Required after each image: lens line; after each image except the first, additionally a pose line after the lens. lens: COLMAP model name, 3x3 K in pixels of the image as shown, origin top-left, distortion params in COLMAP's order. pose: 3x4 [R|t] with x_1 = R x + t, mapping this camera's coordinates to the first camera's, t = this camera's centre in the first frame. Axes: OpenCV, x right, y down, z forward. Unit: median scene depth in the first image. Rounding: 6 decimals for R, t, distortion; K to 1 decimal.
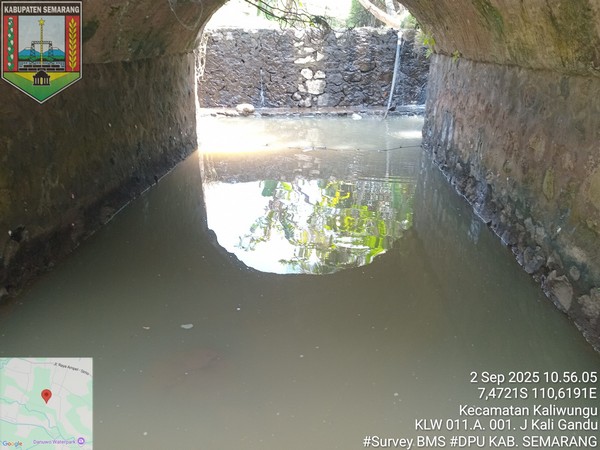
lens RADIAL K [[446.0, 0, 298.5], [0, 446.0, 229.1], [0, 0, 1]] dist [0.017246, -0.042168]
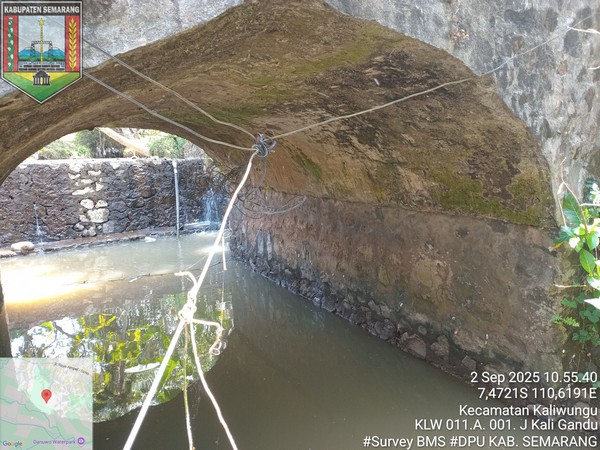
lens RADIAL K [[446.0, 0, 299.5], [0, 446.0, 221.7], [0, 0, 1]] dist [0.017246, -0.042168]
pose [[0.828394, -0.108537, 0.549530, -0.244890], [0.240765, 0.954793, -0.174364, -0.042174], [-0.505762, 0.276750, 0.817077, -0.064353]]
